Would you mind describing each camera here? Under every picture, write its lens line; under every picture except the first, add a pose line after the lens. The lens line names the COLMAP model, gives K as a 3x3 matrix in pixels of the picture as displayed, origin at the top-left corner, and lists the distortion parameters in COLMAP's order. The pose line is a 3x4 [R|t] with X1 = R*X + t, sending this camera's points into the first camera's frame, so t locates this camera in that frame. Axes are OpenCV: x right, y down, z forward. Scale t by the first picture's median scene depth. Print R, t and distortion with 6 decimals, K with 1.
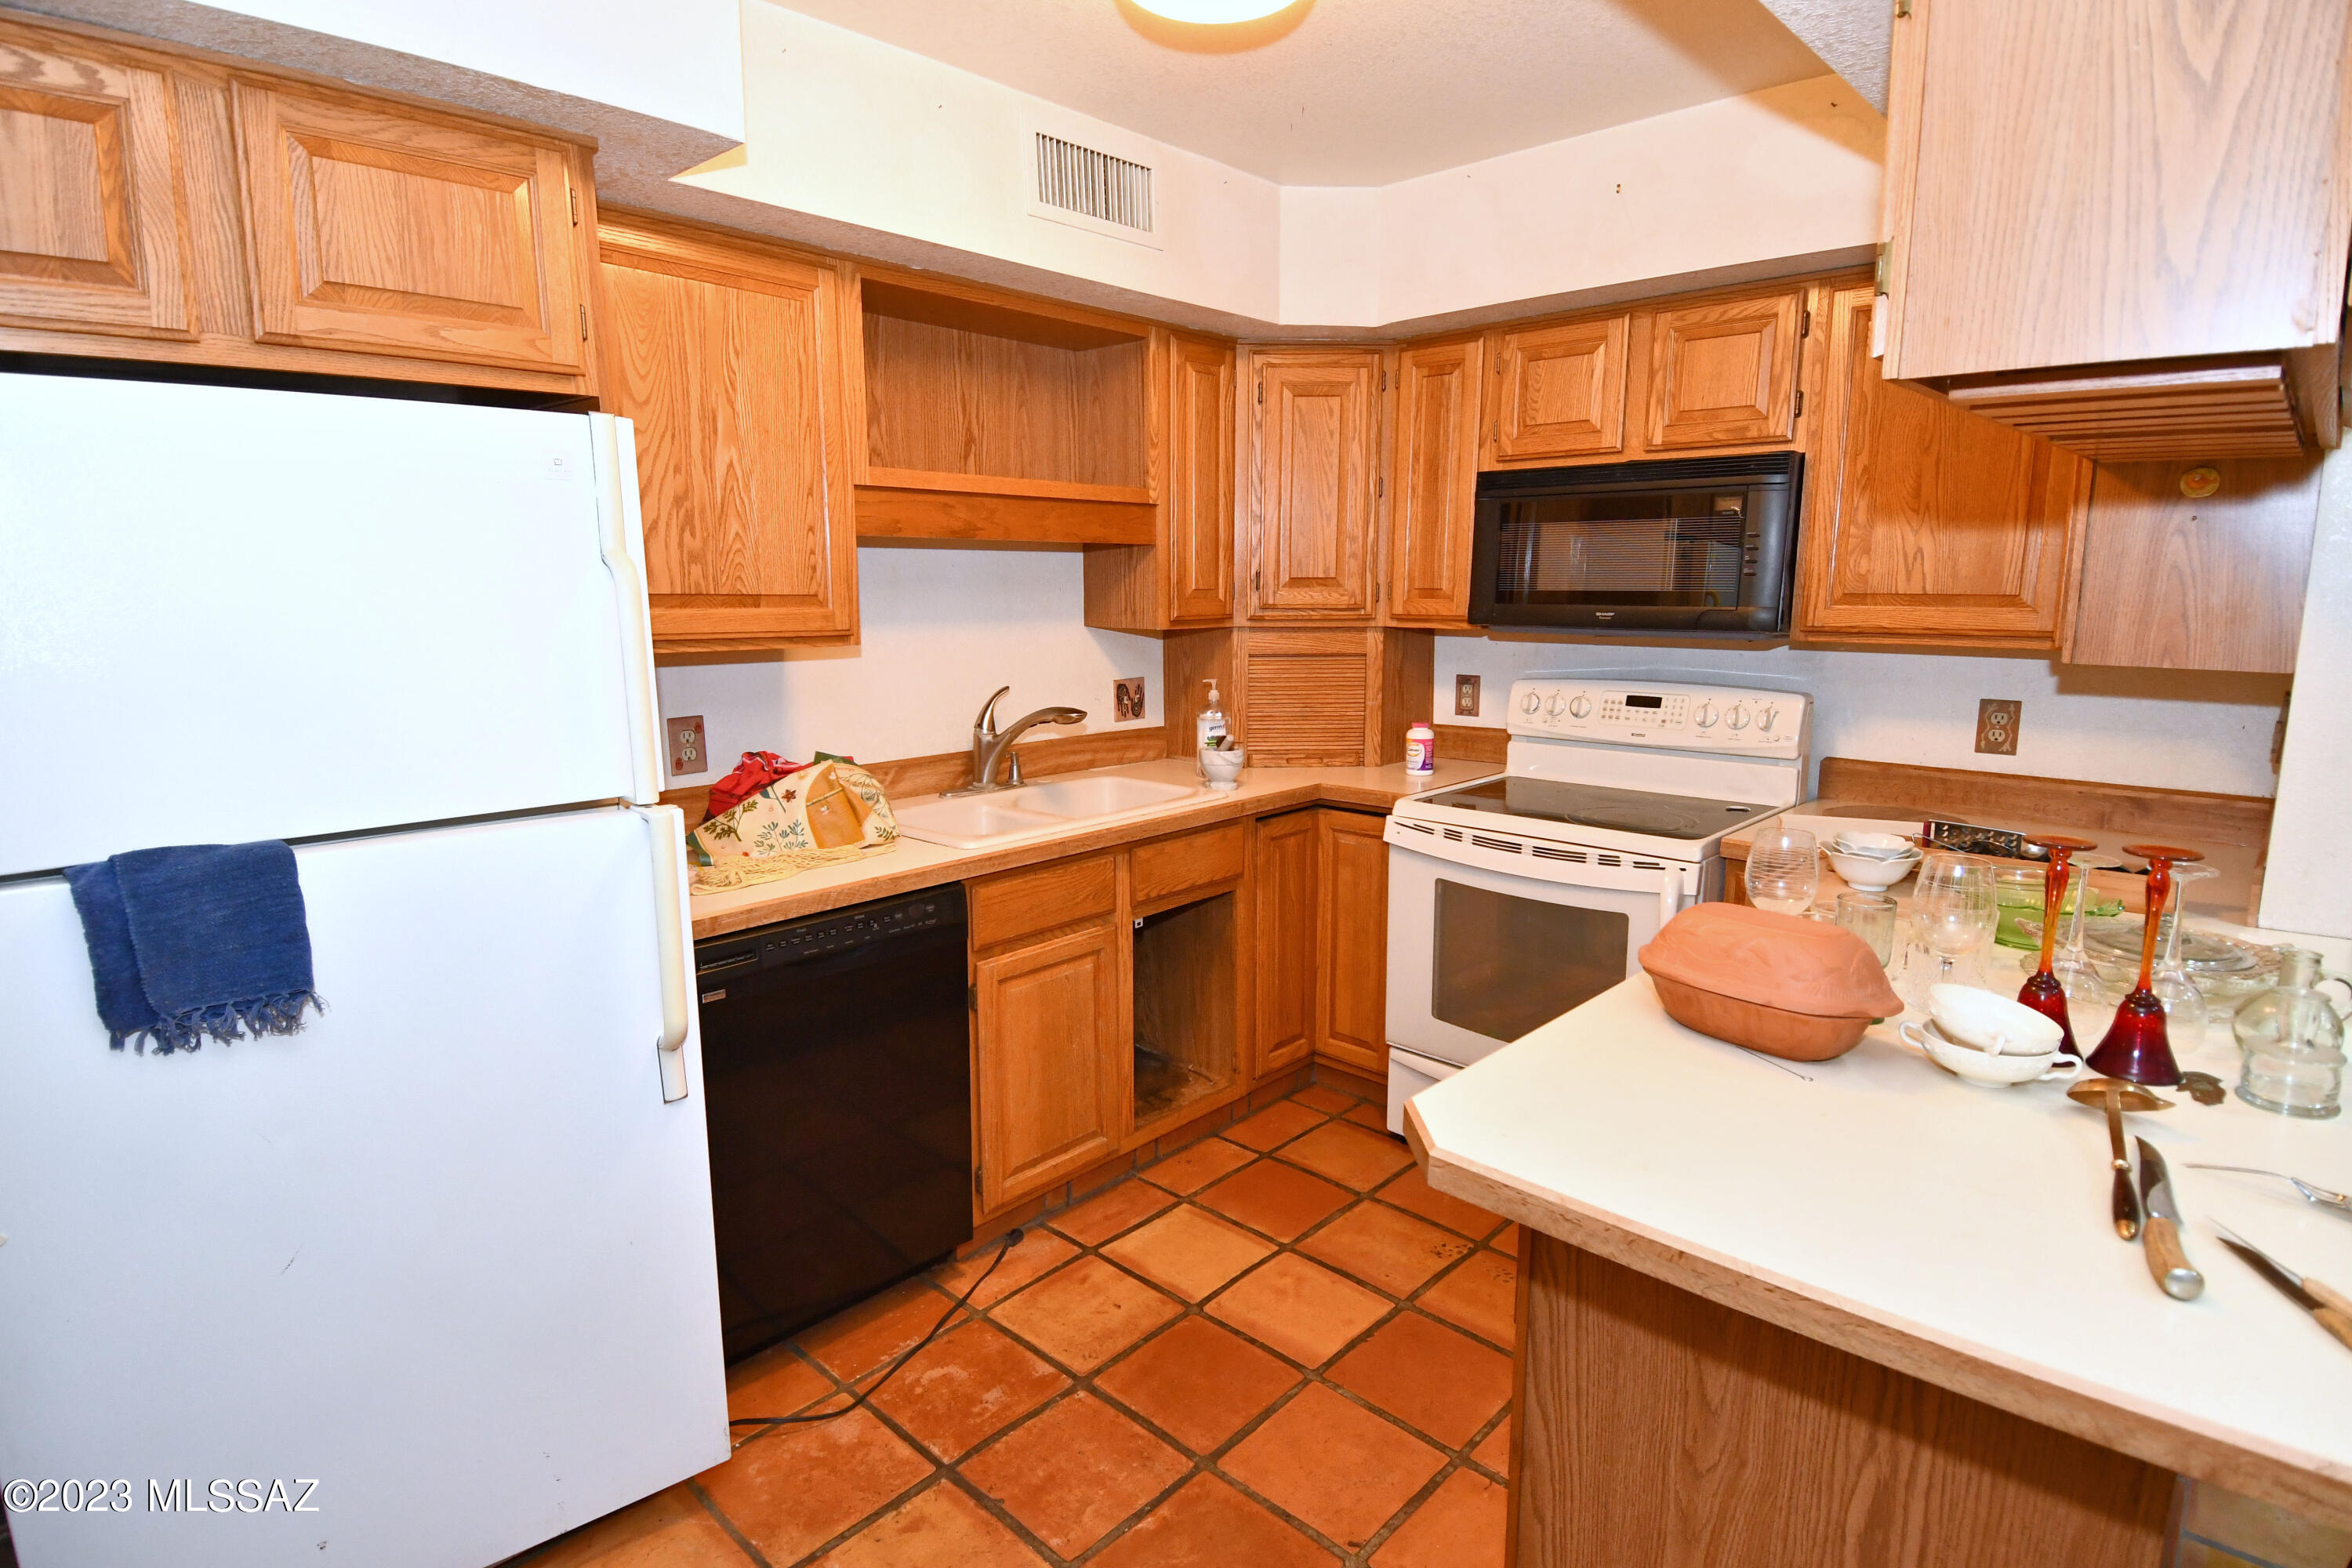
lens RADIAL K [[1203.1, 0, 1166.1], [0, 1203.1, 792.0], [0, 0, 1]] dist [0.047536, -0.056875]
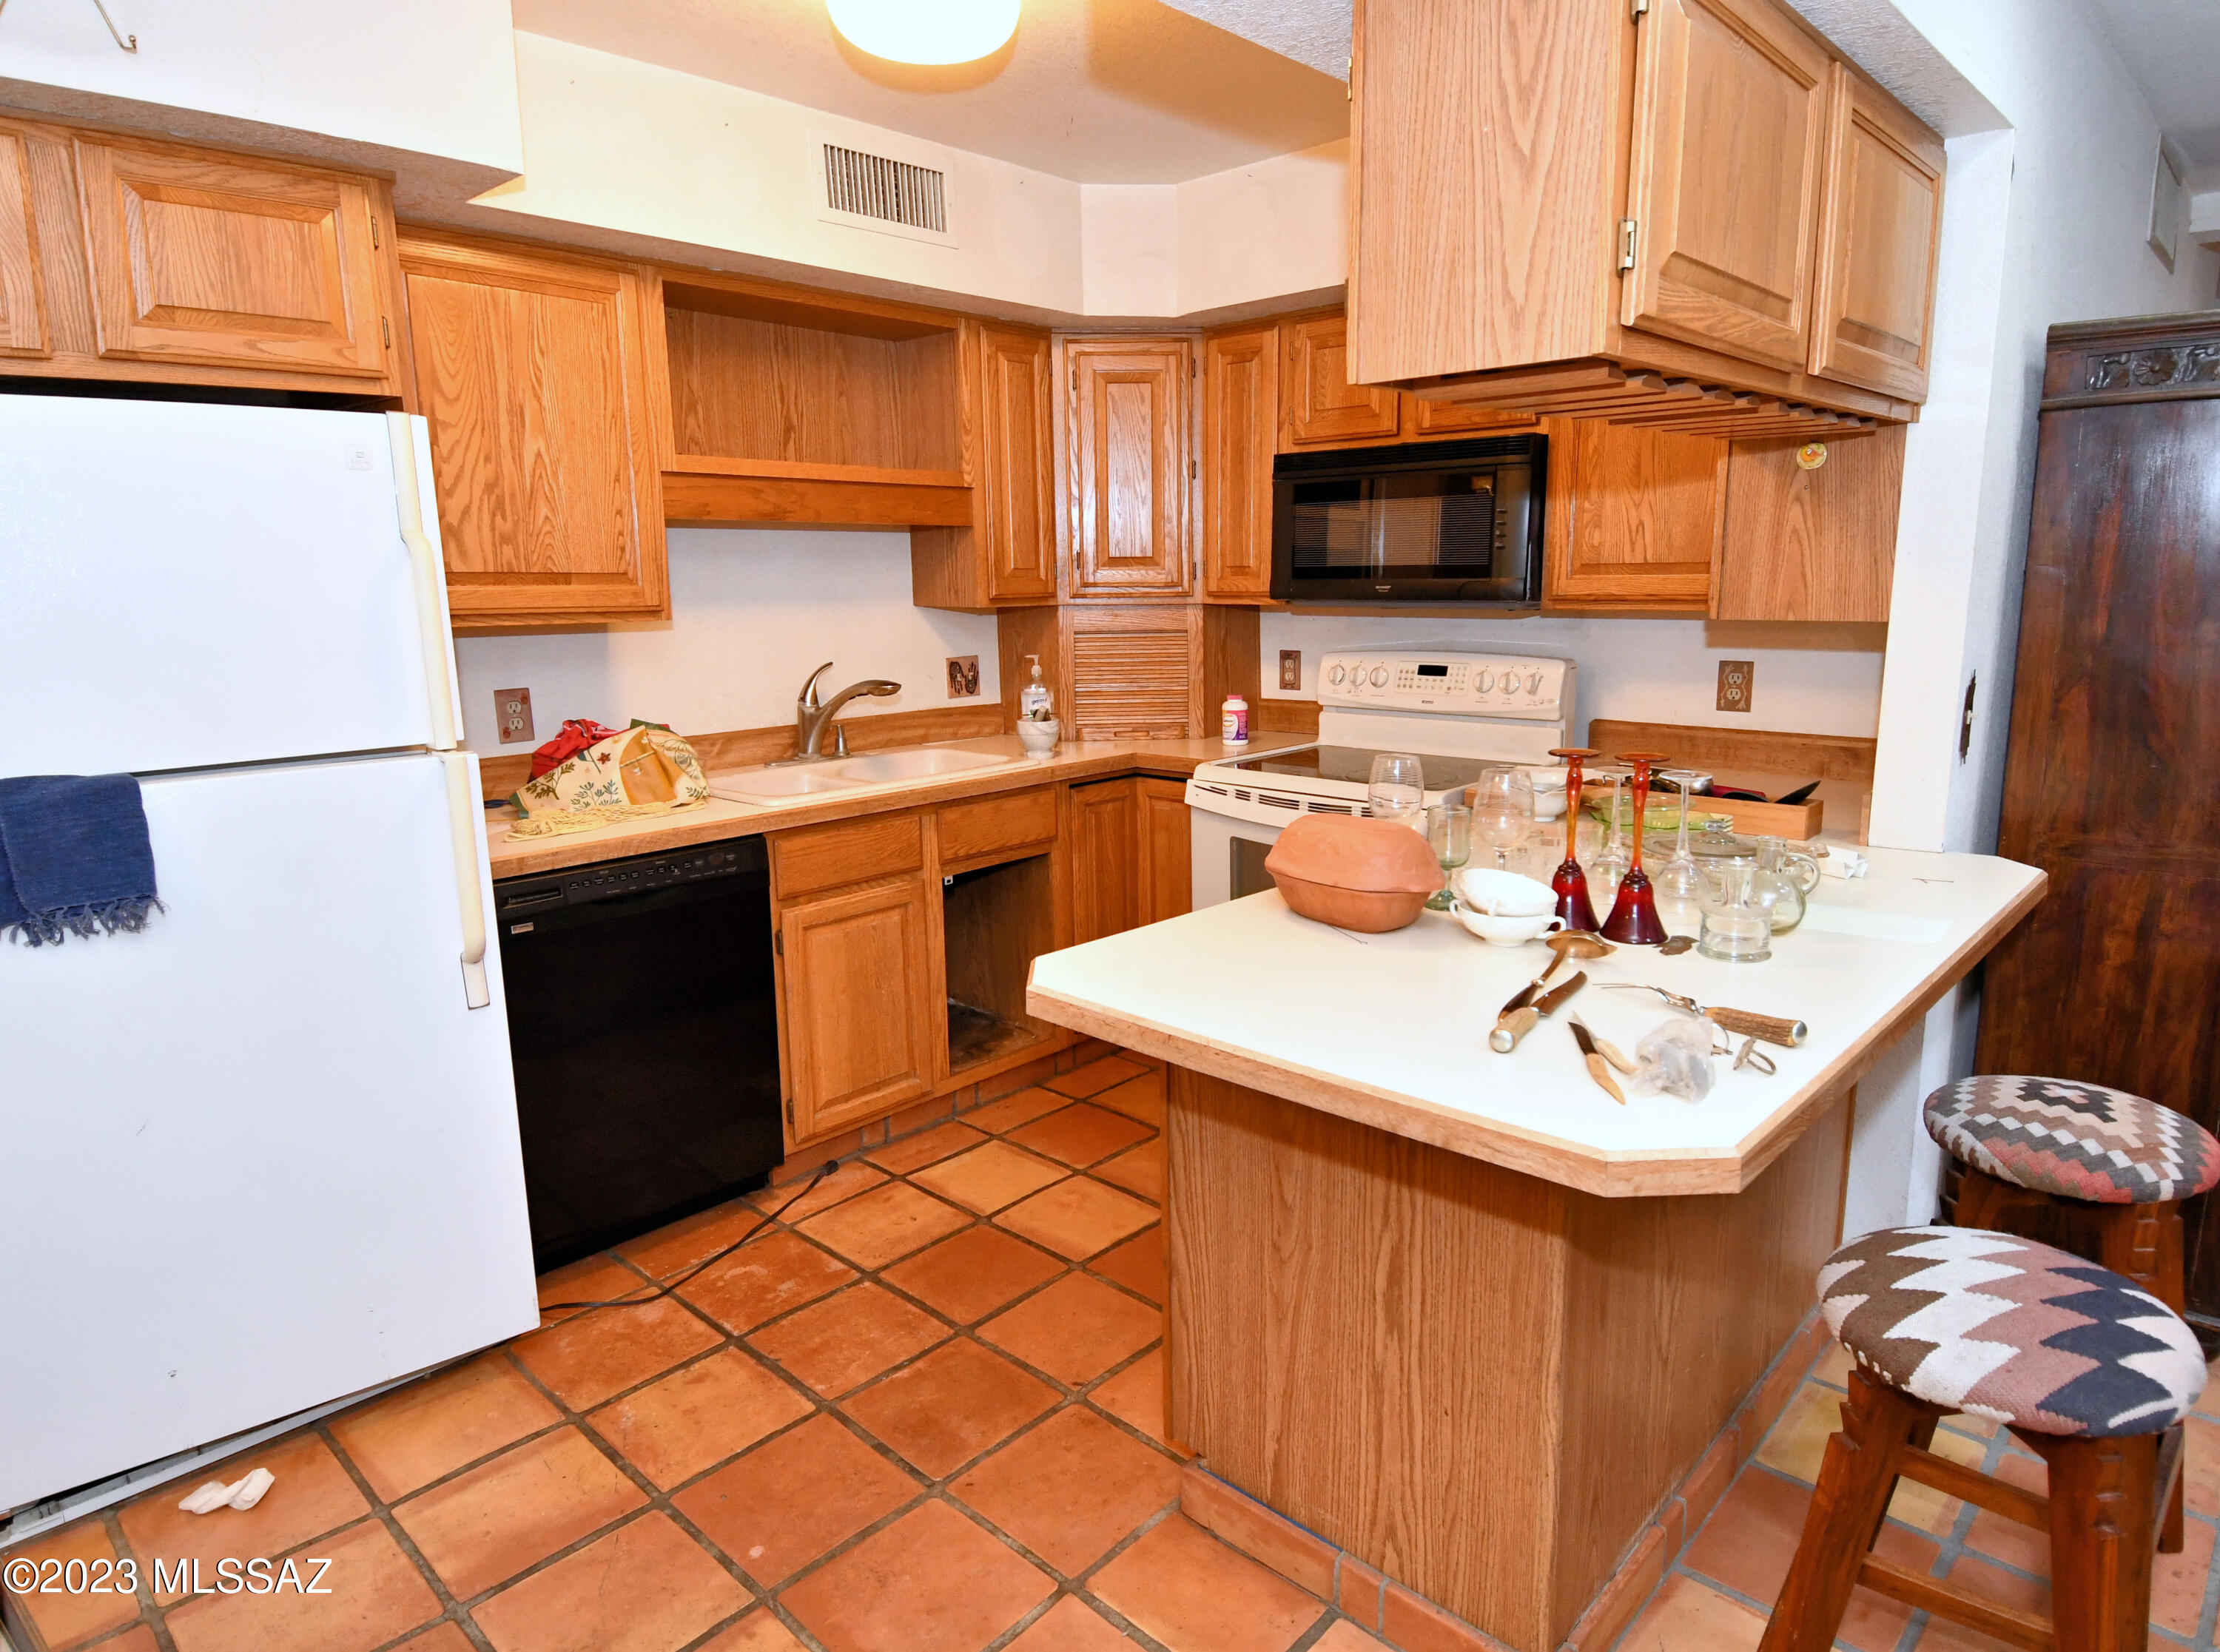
lens RADIAL K [[1326.7, 0, 1150.5], [0, 1326.7, 824.3], [0, 0, 1]] dist [0.048567, -0.057168]
pose [[0.999893, -0.012195, 0.008086, 0.172888], [0.012093, 0.999848, 0.012595, 0.054227], [-0.008239, -0.012496, 0.999888, -0.212288]]
